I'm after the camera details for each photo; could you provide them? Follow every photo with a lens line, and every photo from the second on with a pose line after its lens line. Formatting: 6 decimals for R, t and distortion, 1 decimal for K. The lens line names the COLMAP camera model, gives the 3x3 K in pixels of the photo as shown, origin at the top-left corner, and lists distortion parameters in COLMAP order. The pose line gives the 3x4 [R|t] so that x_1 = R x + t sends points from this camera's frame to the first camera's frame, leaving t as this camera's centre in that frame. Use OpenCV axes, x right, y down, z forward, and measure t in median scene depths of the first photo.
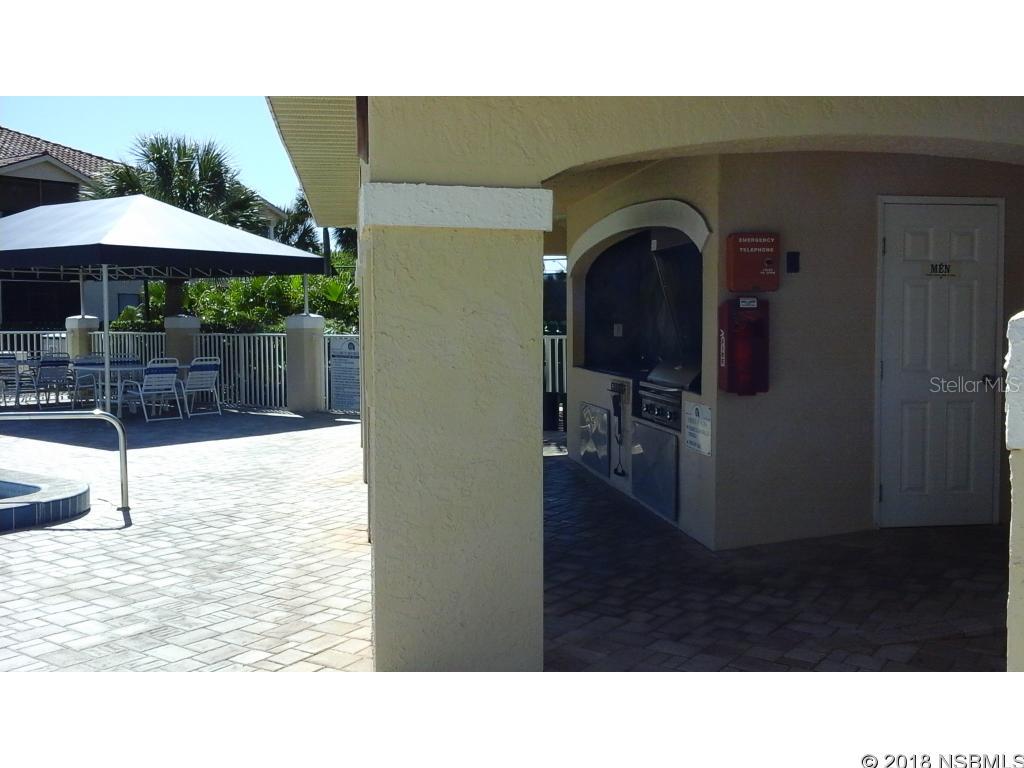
lens RADIAL K [[978.9, 0, 511.8], [0, 978.9, 382.3], [0, 0, 1]] dist [0.016212, 0.000000]
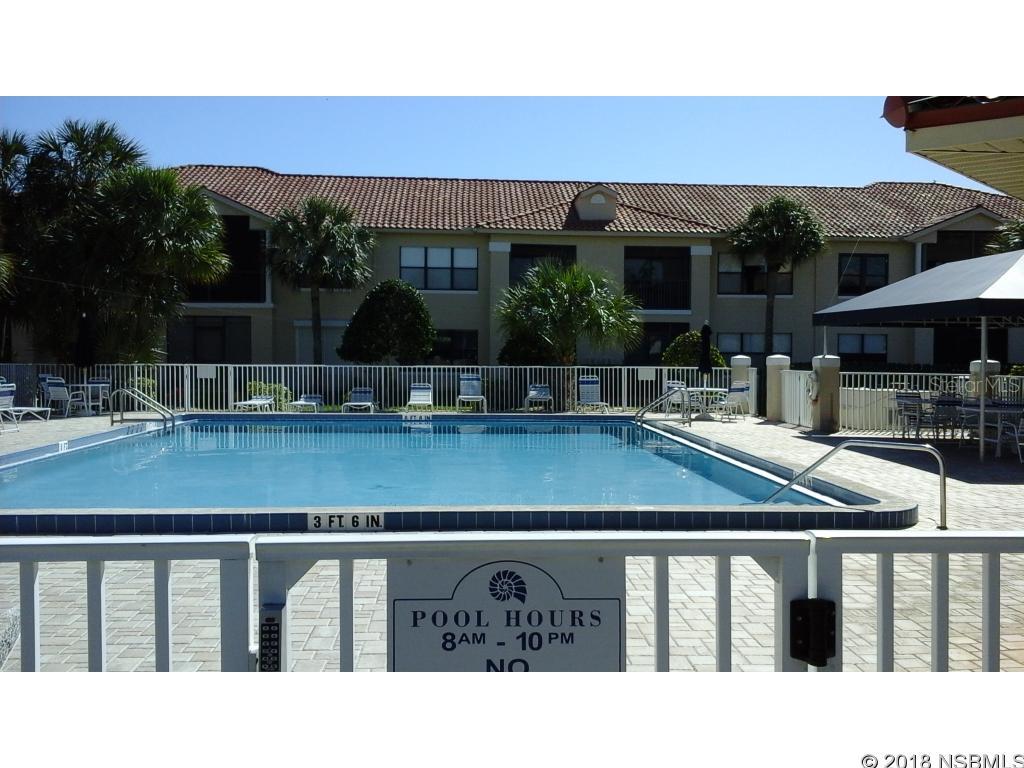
lens RADIAL K [[978.9, 0, 512.0], [0, 978.9, 382.5], [0, 0, 1]] dist [0.016212, 0.000000]
pose [[0.612758, 0.030069, -0.789698, 0.111079], [-0.059666, 0.998184, -0.008290, -0.003691], [0.788015, 0.052198, 0.613439, -0.079971]]
